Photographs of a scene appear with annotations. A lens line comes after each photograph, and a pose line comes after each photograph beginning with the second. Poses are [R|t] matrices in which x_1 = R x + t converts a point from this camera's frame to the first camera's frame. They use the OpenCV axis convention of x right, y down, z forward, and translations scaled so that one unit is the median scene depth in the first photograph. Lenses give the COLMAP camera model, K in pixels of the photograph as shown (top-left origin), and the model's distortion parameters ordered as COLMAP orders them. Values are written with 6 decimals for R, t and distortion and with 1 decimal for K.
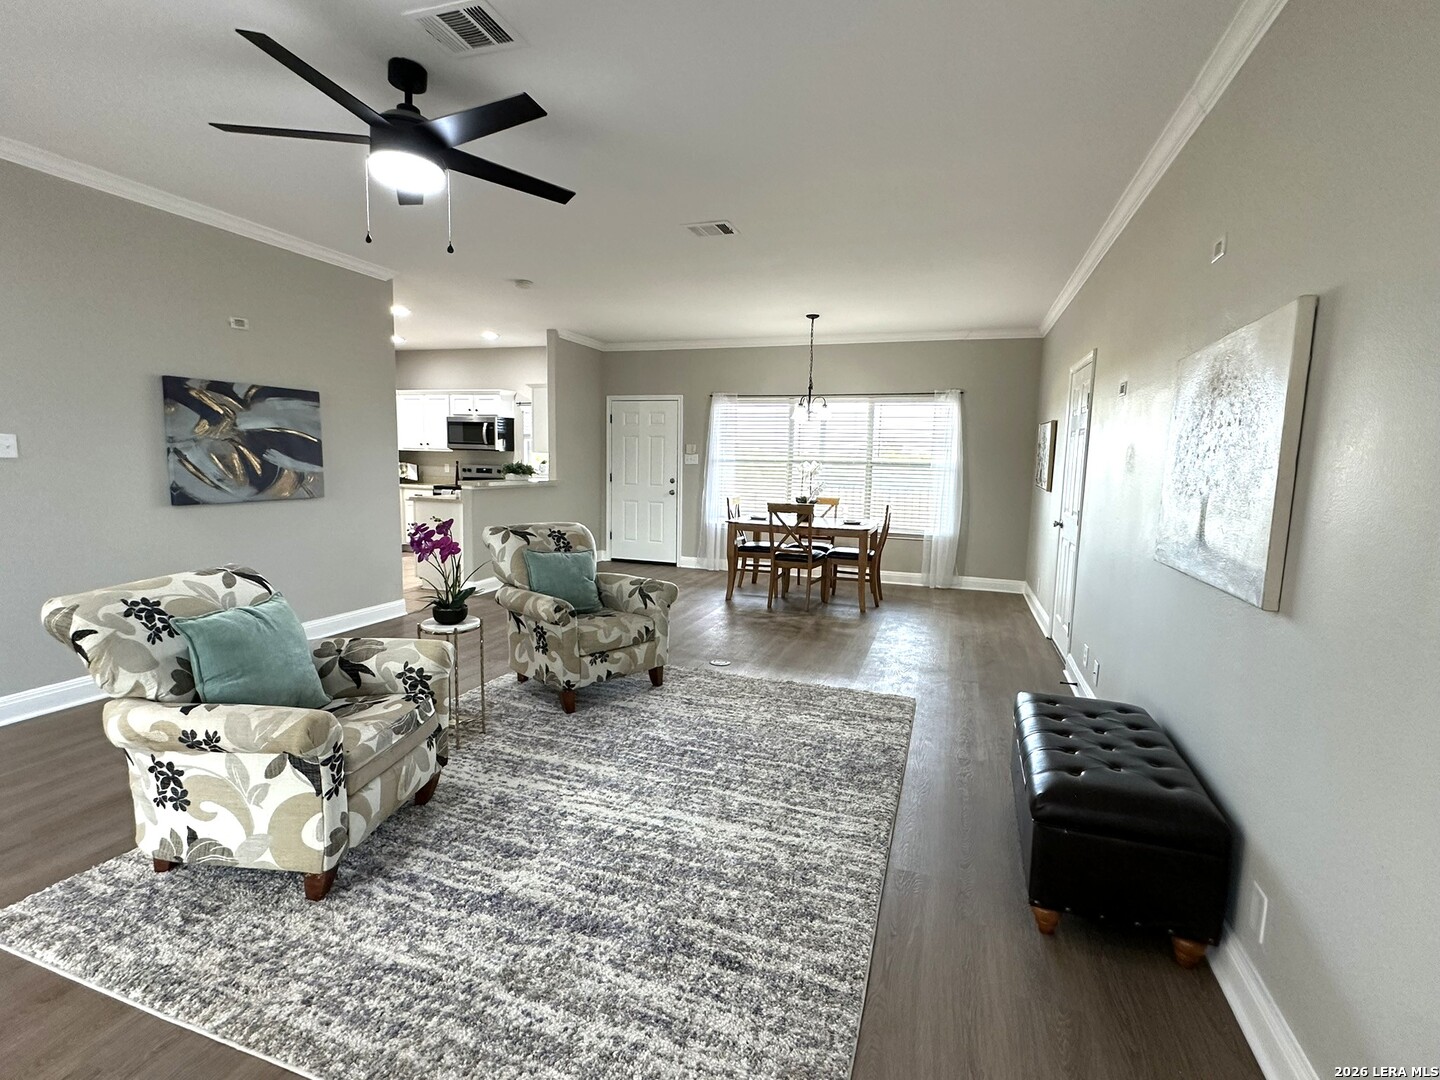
lens RADIAL K [[680.2, 0, 720.0], [0, 680.2, 538.5], [0, 0, 1]] dist [0.000953, 0.000011]
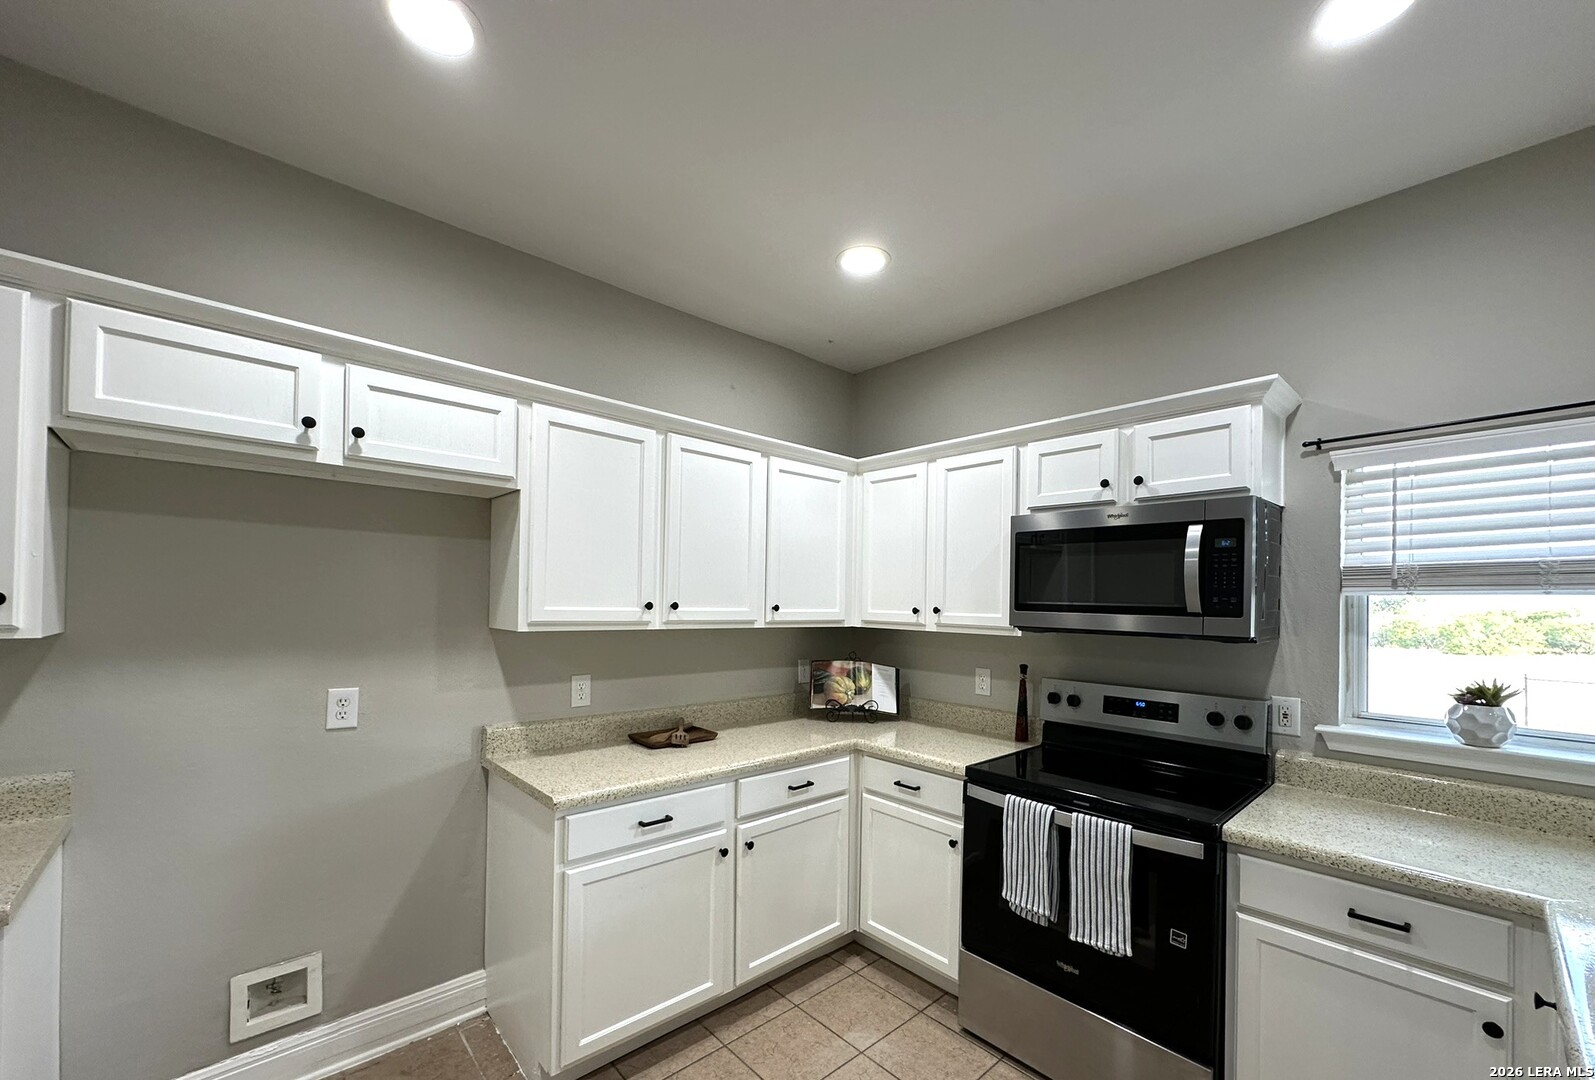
lens RADIAL K [[638.3, 0, 800.0], [0, 638.3, 591.8], [0, 0, 1]] dist [0.000456, 0.000138]
pose [[0.875783, -0.016066, -0.482437, -0.349803], [-0.053696, 0.990001, -0.130444, -0.107615], [0.479708, 0.140146, 0.866163, 0.727988]]
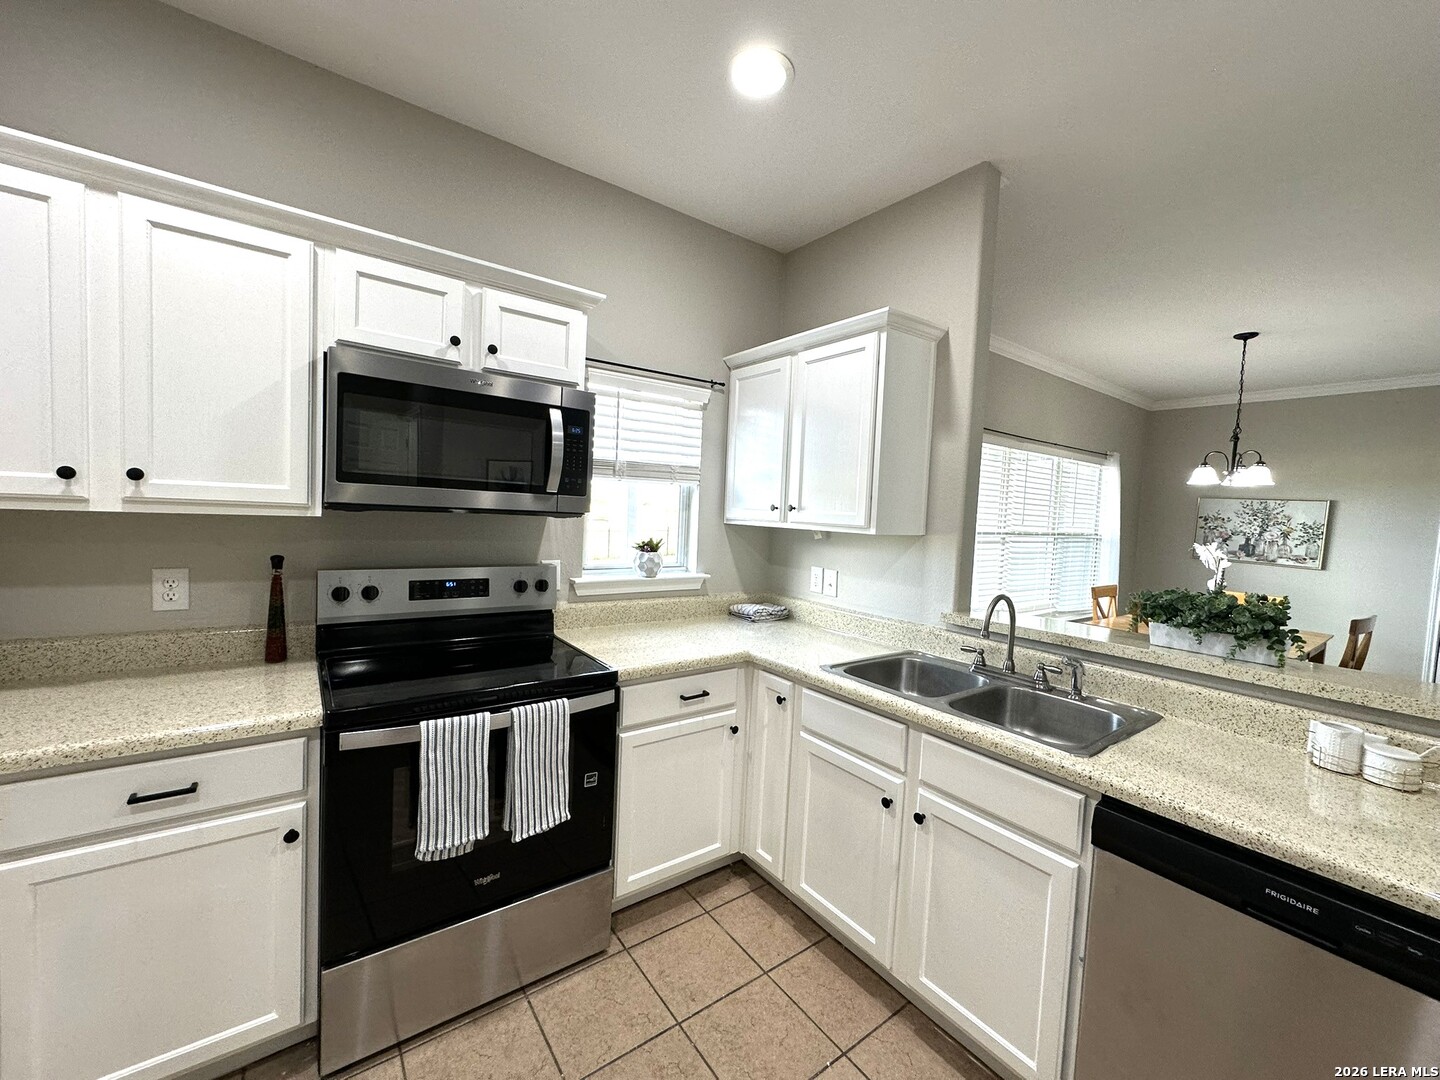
lens RADIAL K [[573.9, 0, 718.7], [0, 573.9, 536.1], [0, 0, 1]] dist [-0.000626, 0.000123]
pose [[0.572305, -0.037207, 0.819196, -0.476297], [0.064759, 0.997901, 0.000082, -0.115566], [-0.817480, 0.053004, 0.573513, 0.810647]]
